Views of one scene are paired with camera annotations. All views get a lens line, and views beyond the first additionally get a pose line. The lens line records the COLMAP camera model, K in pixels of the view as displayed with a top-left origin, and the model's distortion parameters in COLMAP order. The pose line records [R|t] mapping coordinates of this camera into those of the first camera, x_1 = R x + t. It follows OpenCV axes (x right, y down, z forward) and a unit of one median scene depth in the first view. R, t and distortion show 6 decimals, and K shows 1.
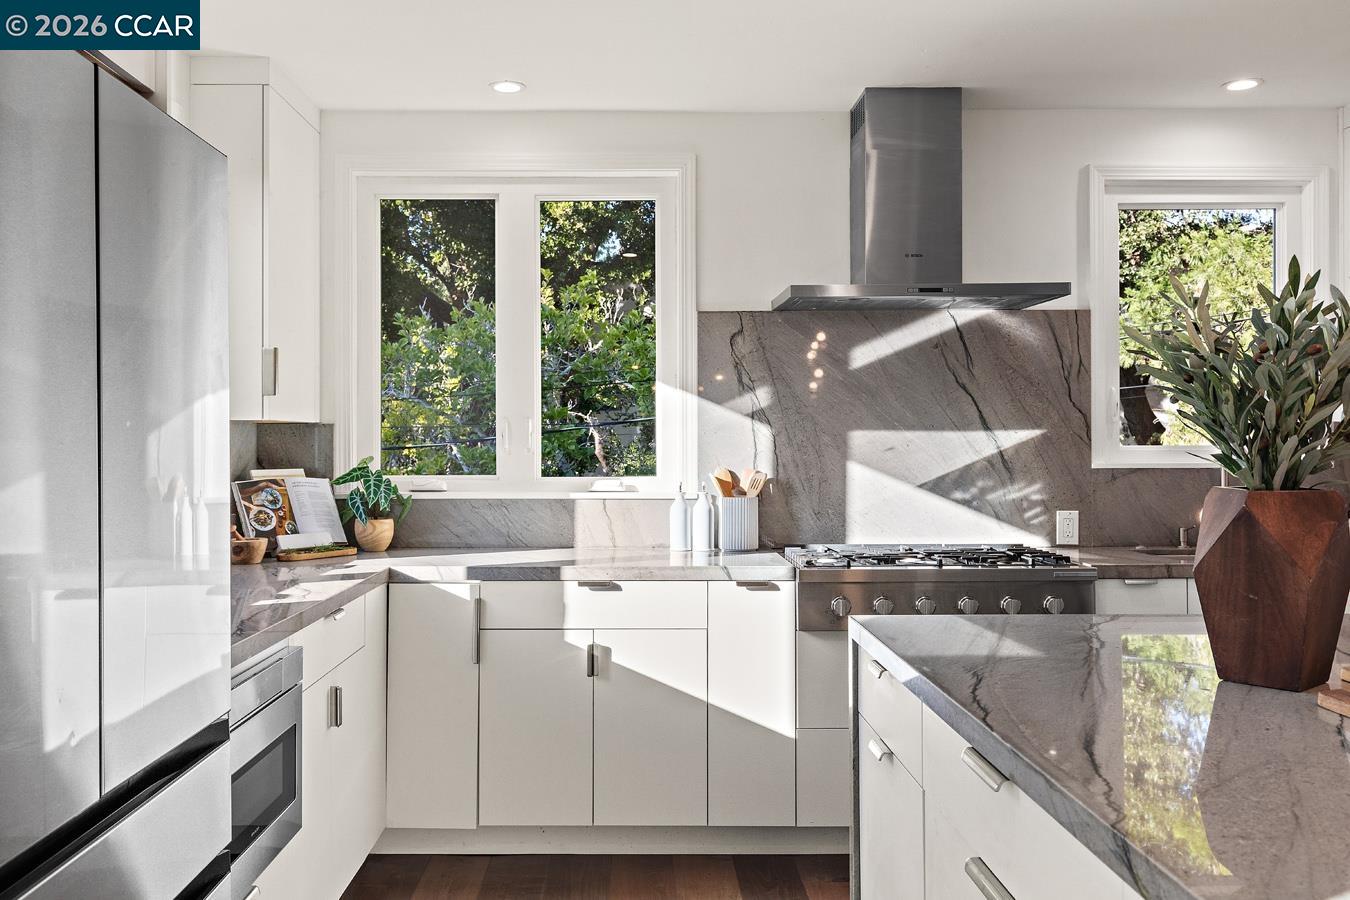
lens RADIAL K [[1016.9, 0, 697.3], [0, 1016.9, 421.8], [0, 0, 1]] dist [0.014863, -0.006454]
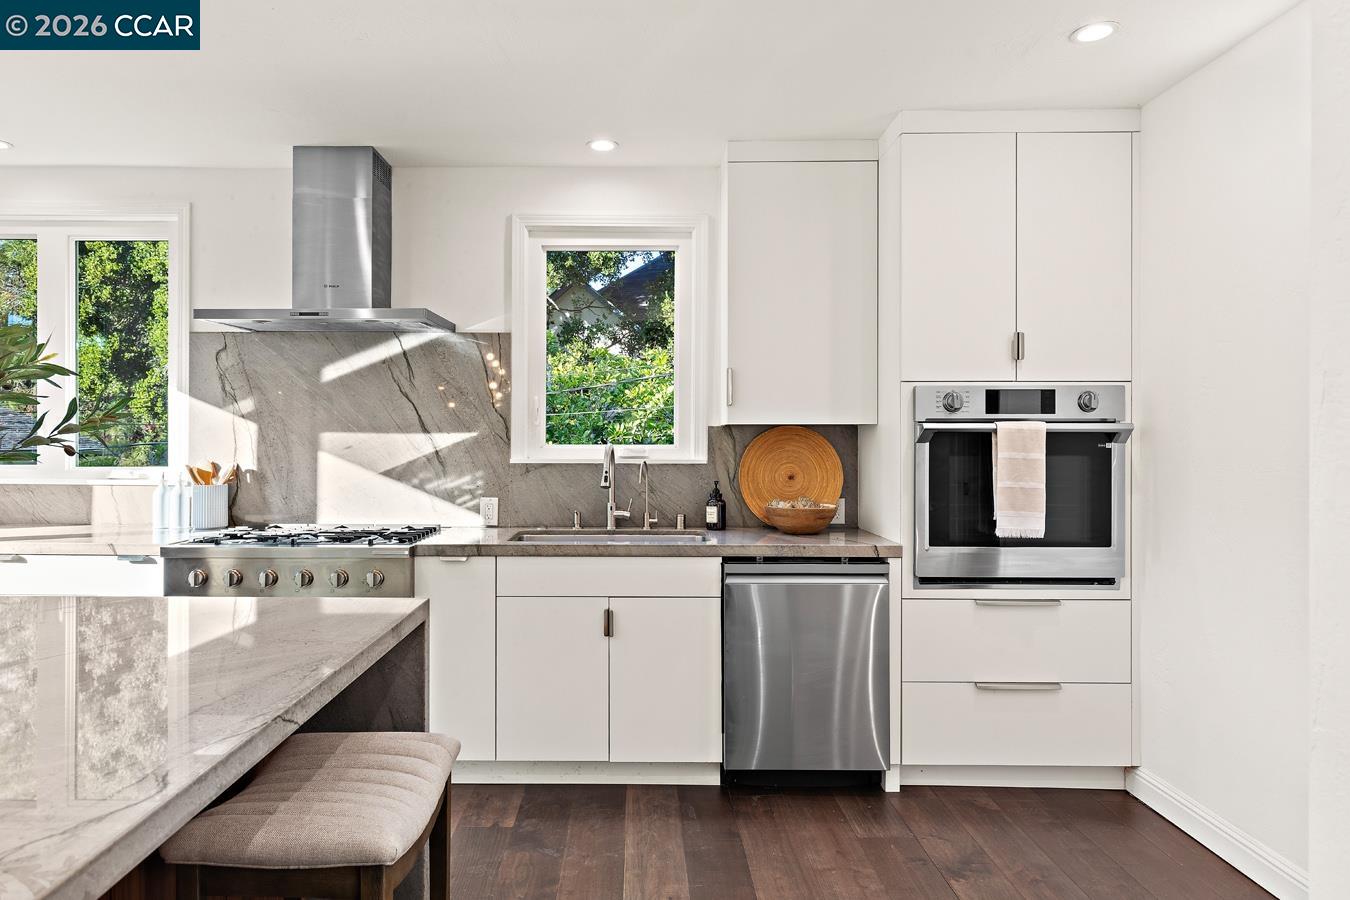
lens RADIAL K [[832.5, 0, 622.7], [0, 832.5, 444.5], [0, 0, 1]] dist [0.002151, 0.001825]
pose [[0.999888, 0.008339, -0.012406, 0.534017], [-0.008177, 0.999881, 0.013079, 0.009030], [0.012513, -0.012976, 0.999838, 0.007855]]
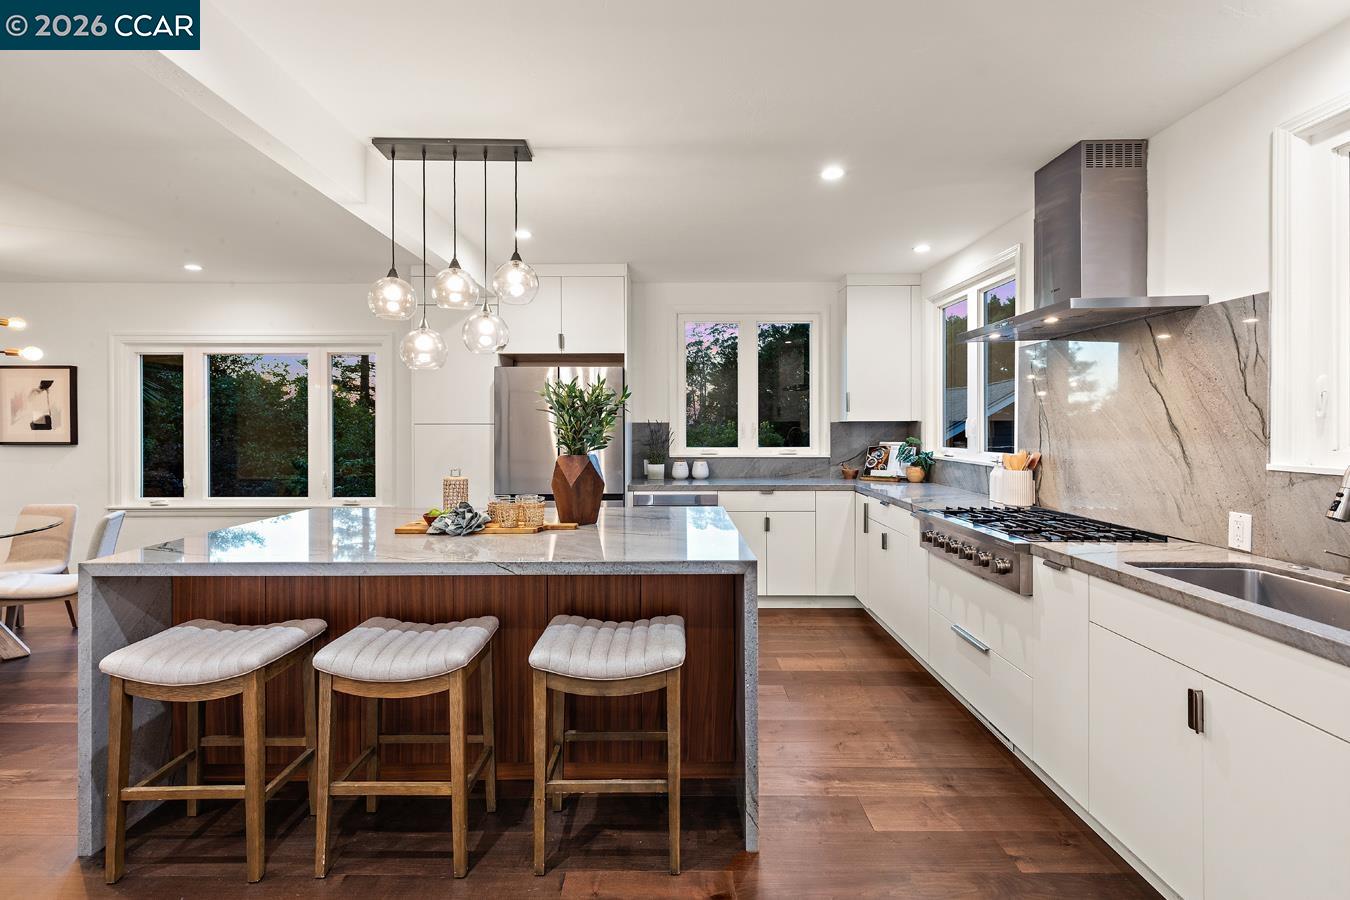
lens RADIAL K [[624.8, 0, 664.0], [0, 624.8, 433.0], [0, 0, 1]] dist [0.016532, 0.000836]
pose [[-0.014818, 0.008917, -0.999850, 0.947265], [0.022624, 0.999707, 0.008580, -0.002759], [0.999634, -0.022493, -0.015016, 0.484034]]
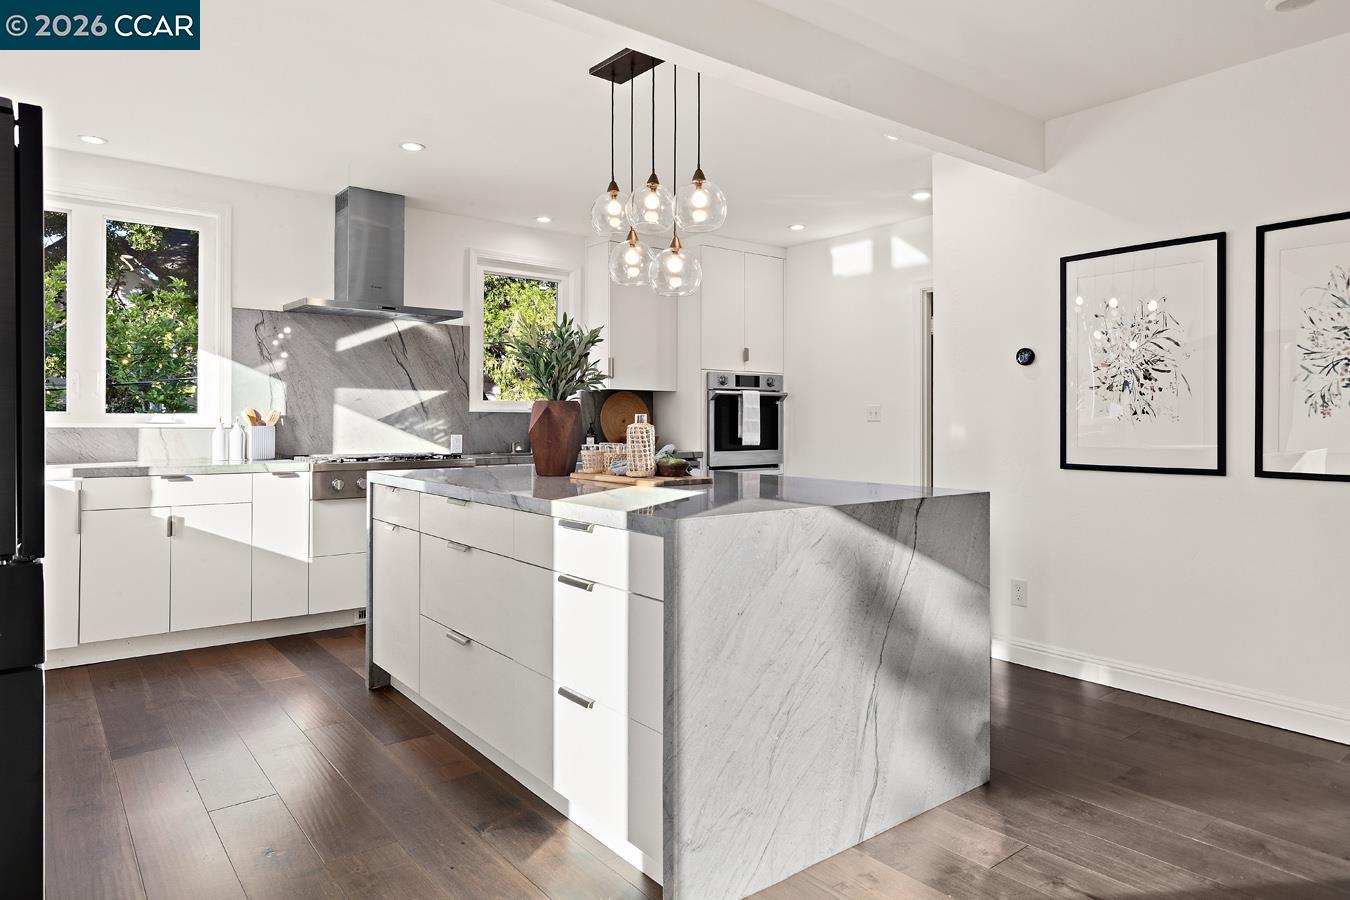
lens RADIAL K [[832.5, 0, 683.6], [0, 832.5, 422.1], [0, 0, 1]] dist [0.002151, 0.001825]
pose [[0.783795, 0.007315, 0.620976, -0.248855], [-0.011792, 0.999926, 0.003105, 0.054790], [-0.620907, -0.009756, 0.783823, -0.429924]]
